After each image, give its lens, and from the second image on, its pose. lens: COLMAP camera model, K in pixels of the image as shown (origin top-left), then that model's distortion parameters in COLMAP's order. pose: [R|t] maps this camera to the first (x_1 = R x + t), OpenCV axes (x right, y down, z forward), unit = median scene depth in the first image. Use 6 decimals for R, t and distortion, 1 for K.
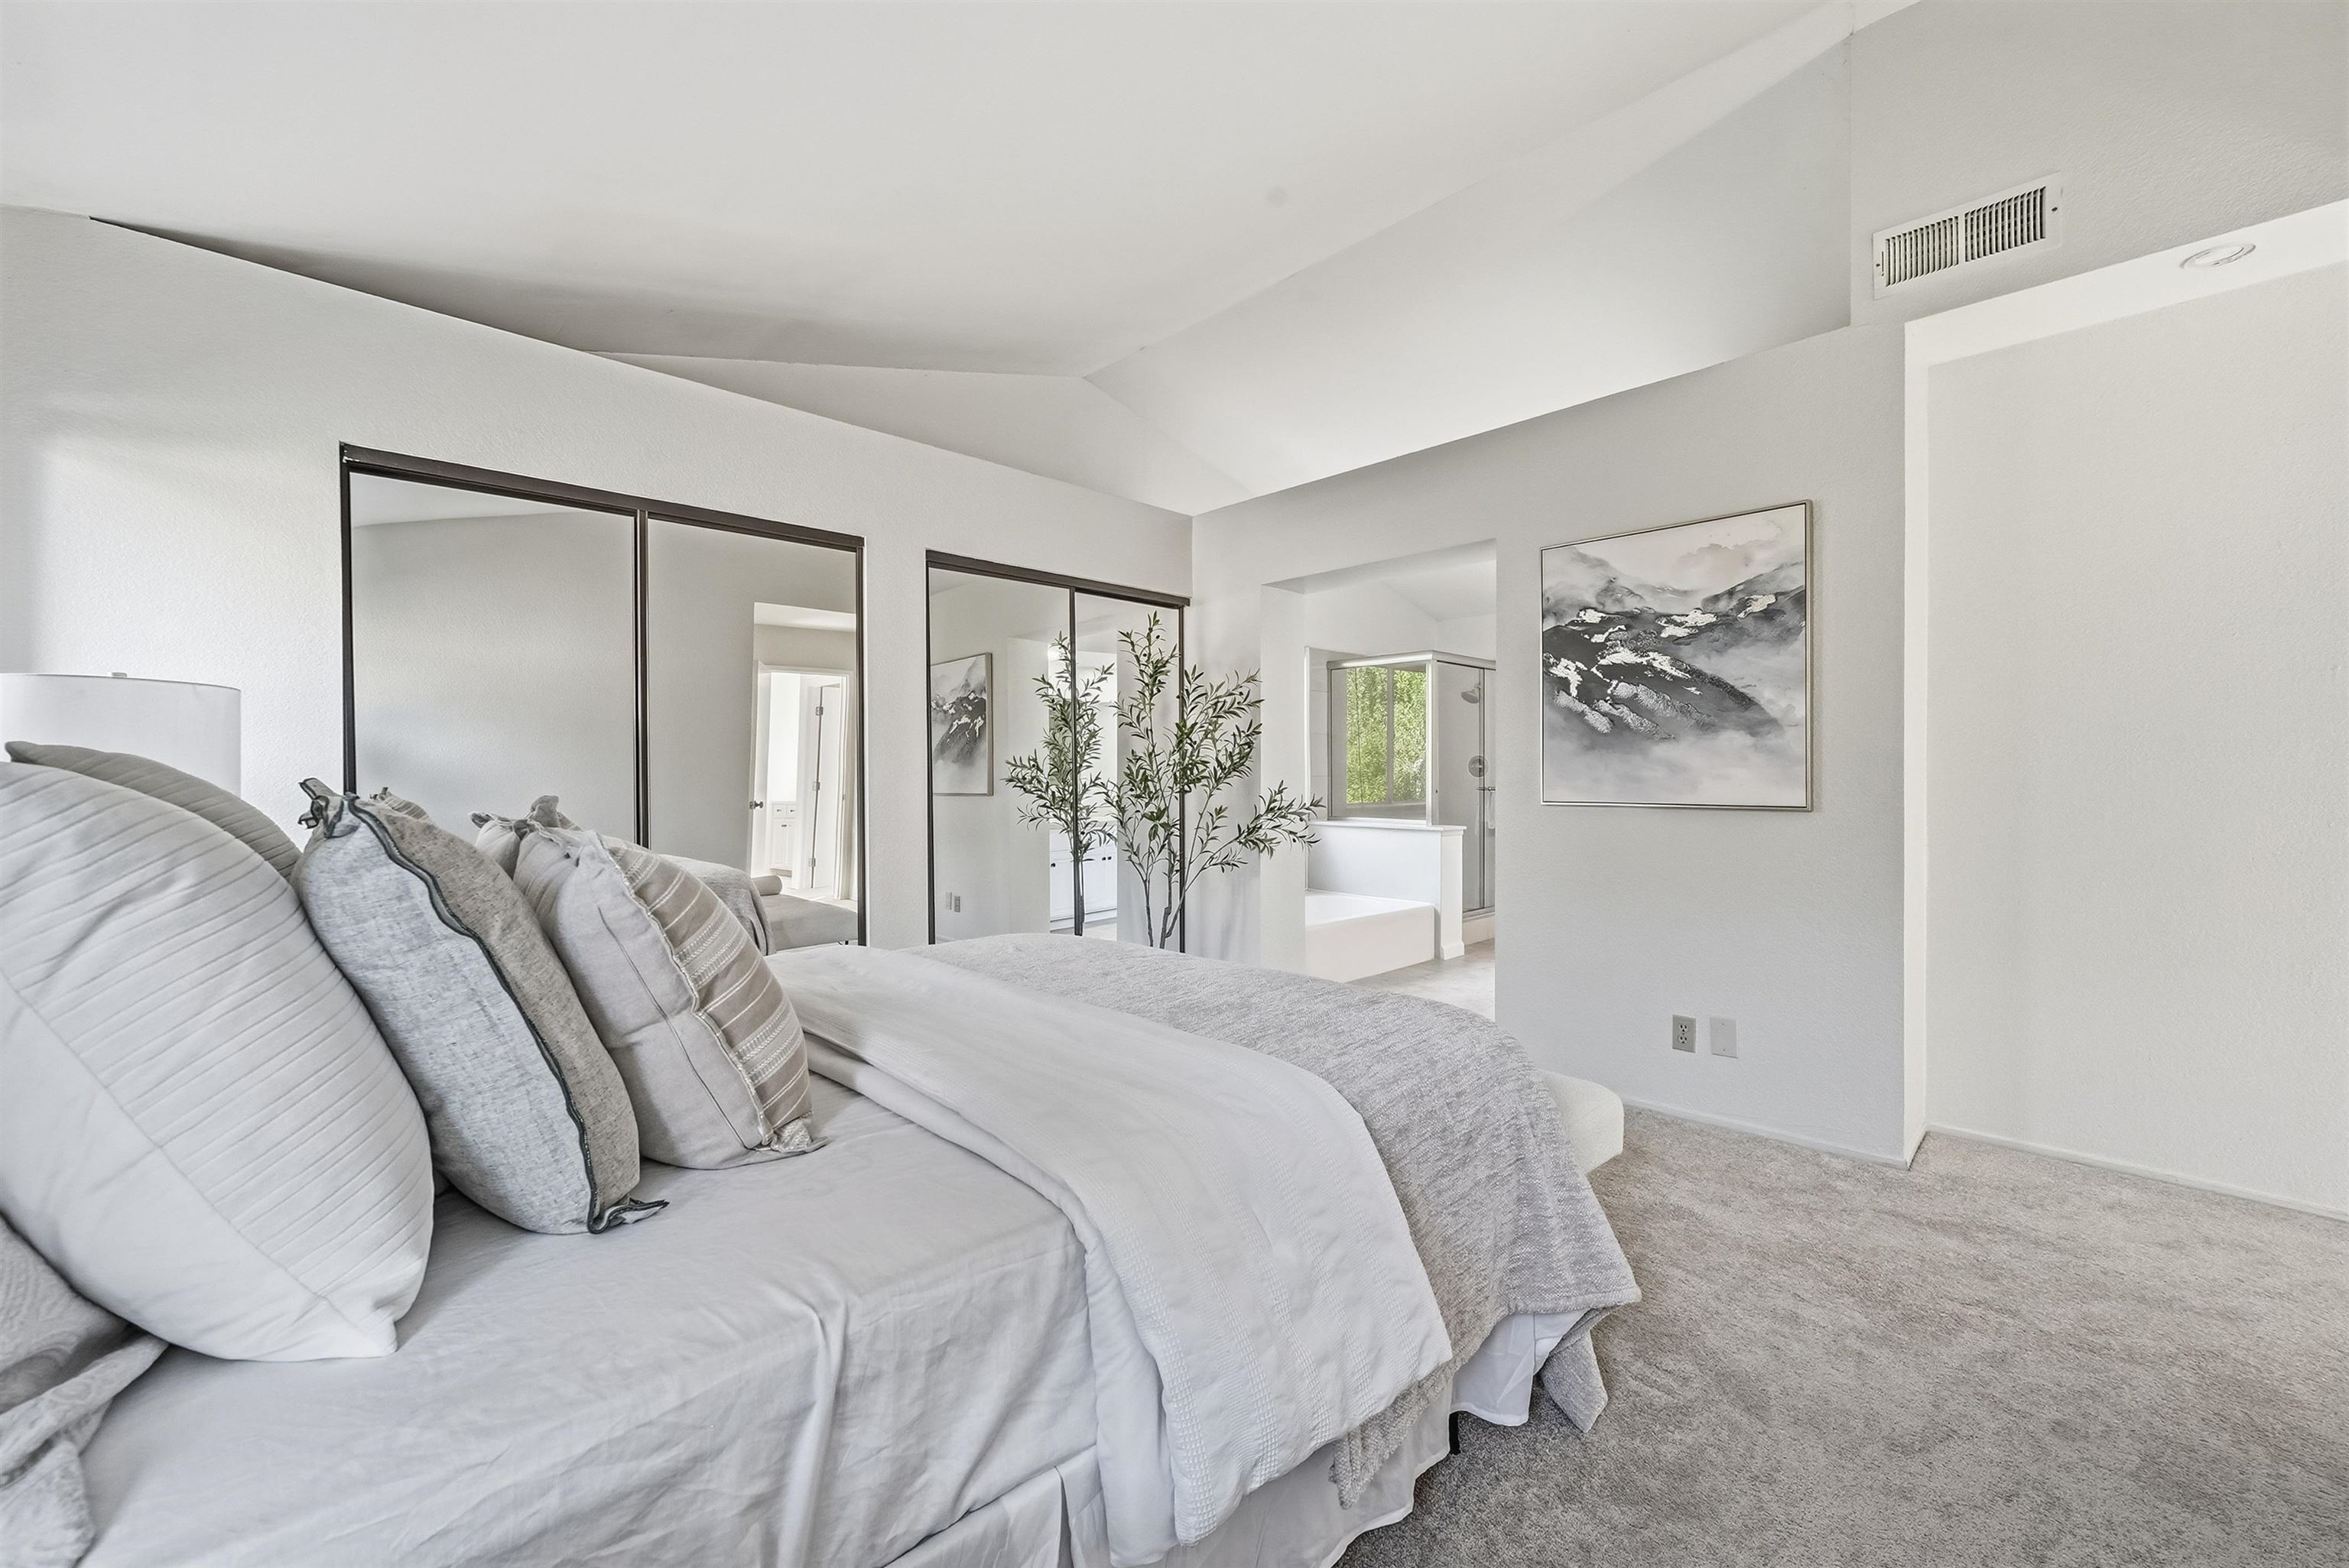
lens RADIAL K [[907.2, 0, 1174.5], [0, 907.2, 784.0], [0, 0, 1]] dist [-0.000036, 0.000005]
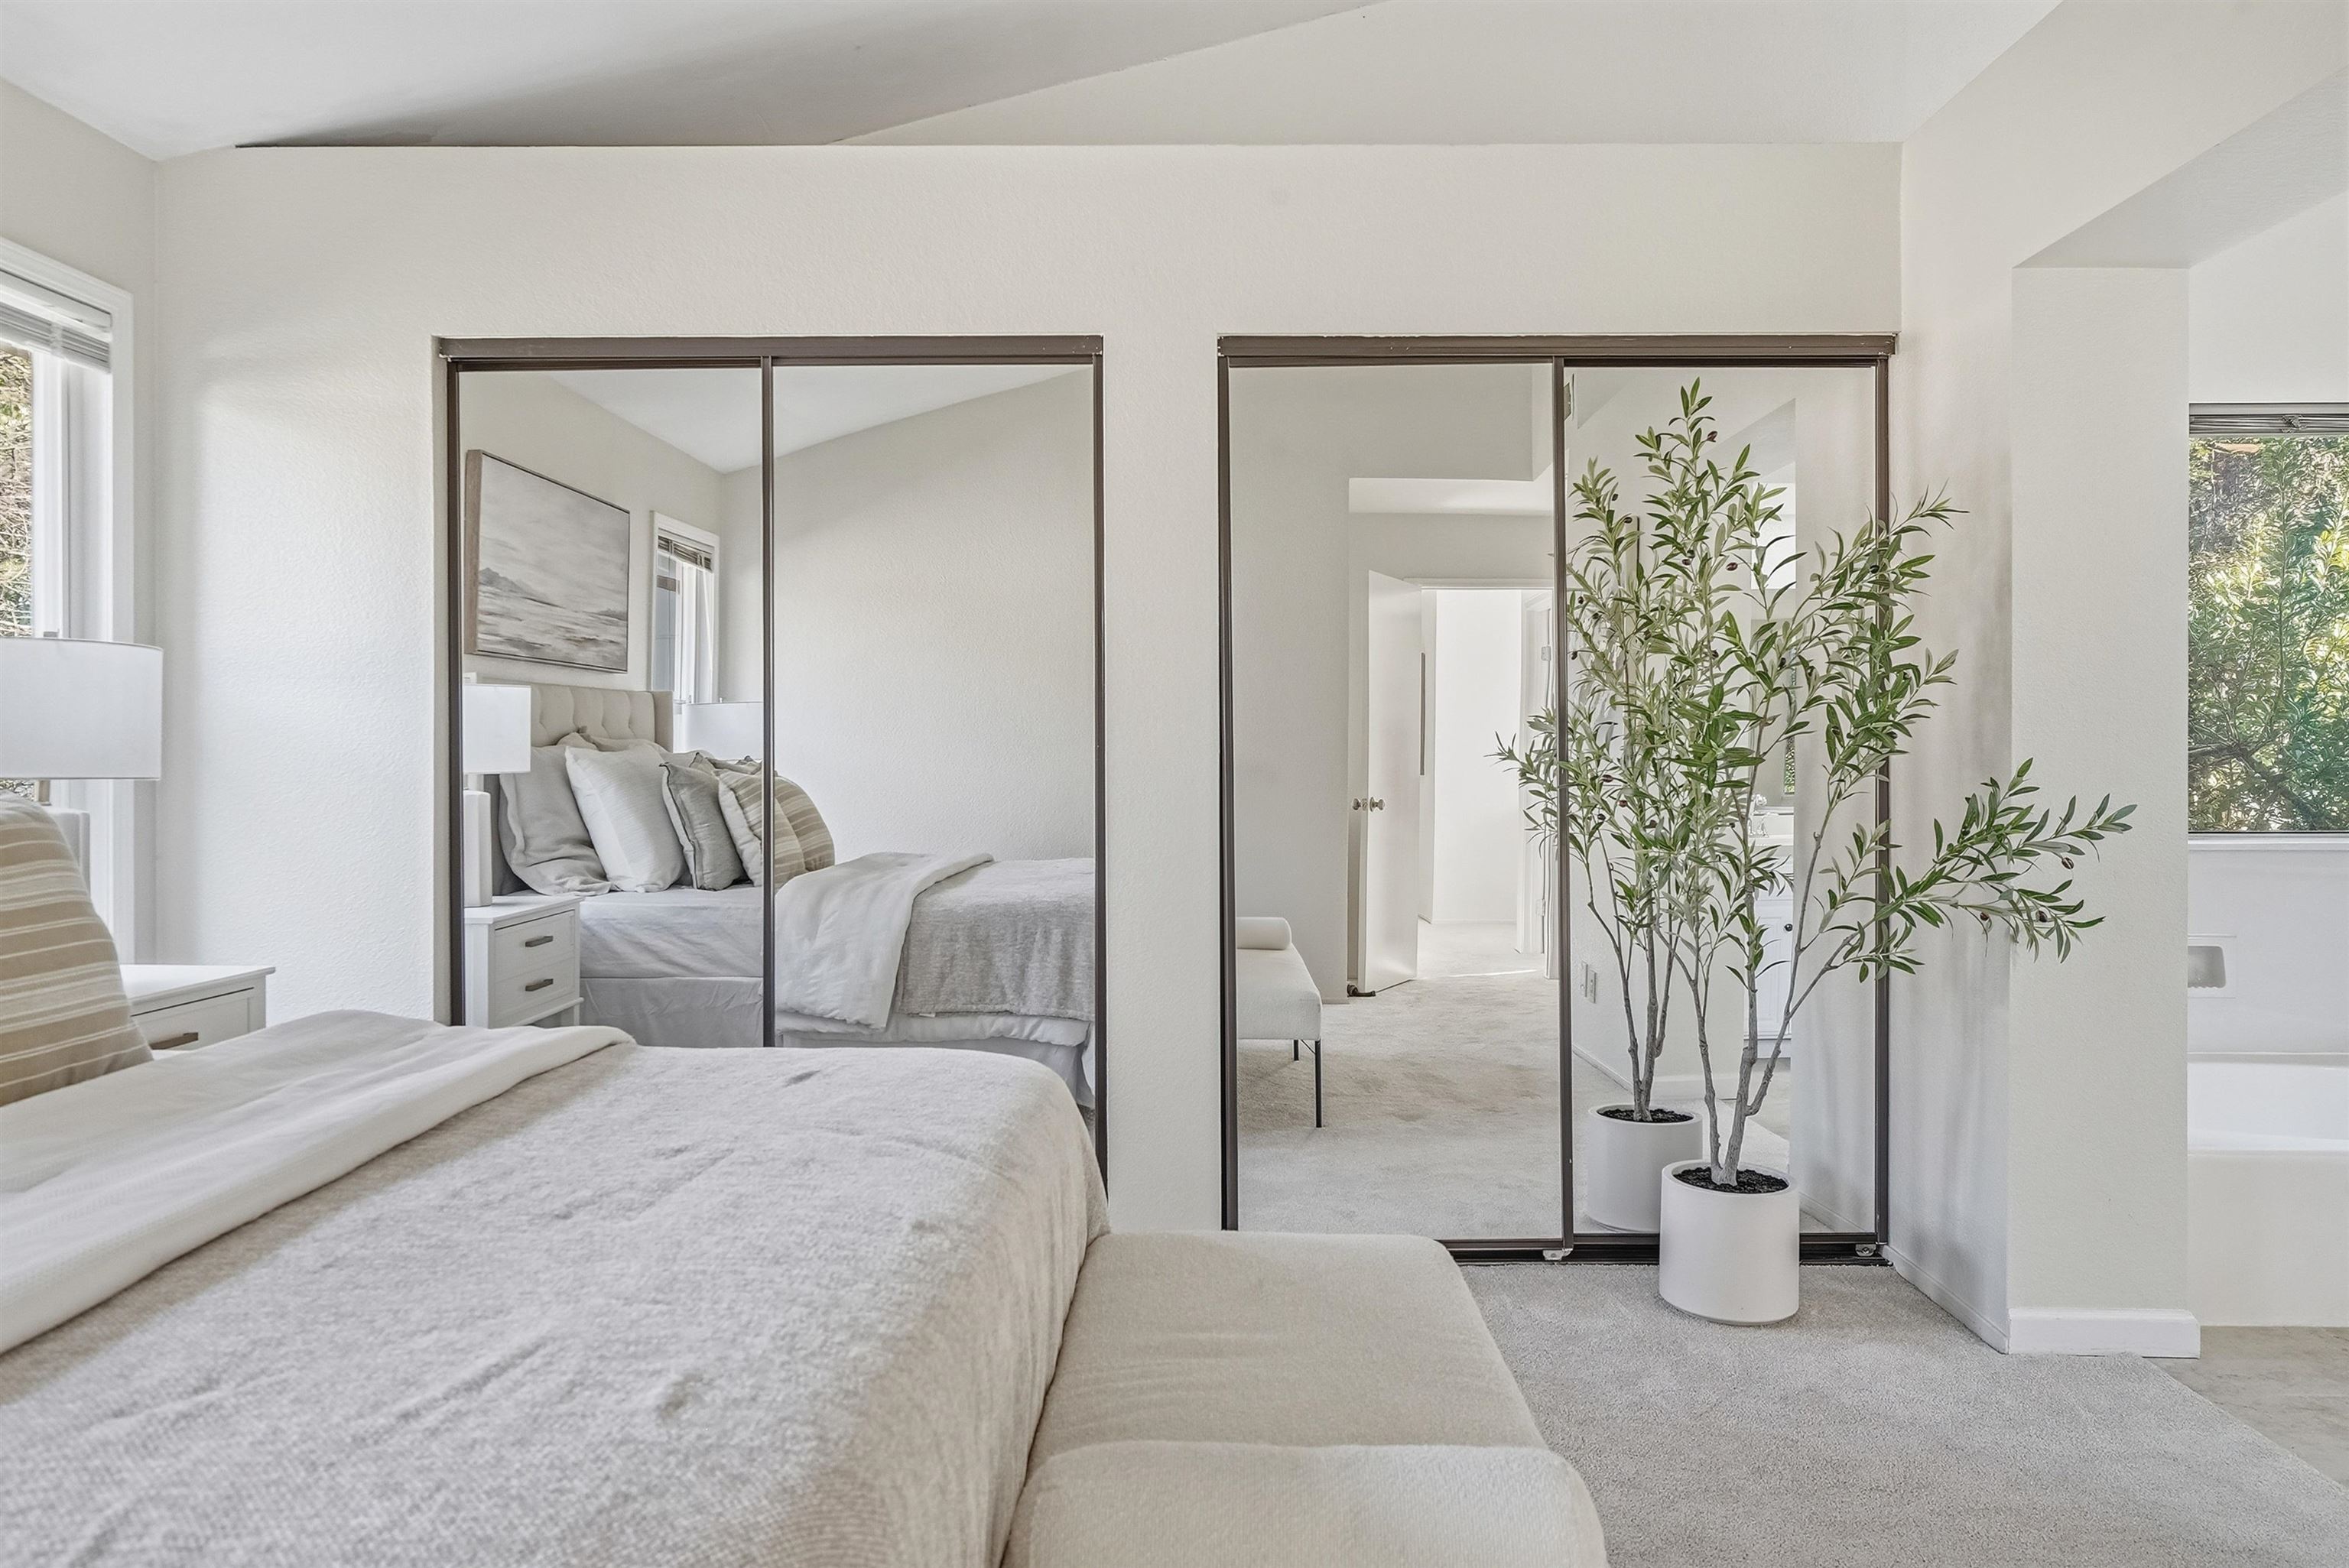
lens RADIAL K [[1606.3, 0, 1174.5], [0, 1606.3, 784.0], [0, 0, 1]] dist [0.007675, 0.001291]
pose [[0.719002, 0.008997, -0.694950, 0.356670], [-0.010688, 0.999941, 0.001887, 0.008762], [0.694926, 0.006071, 0.719056, 0.267410]]
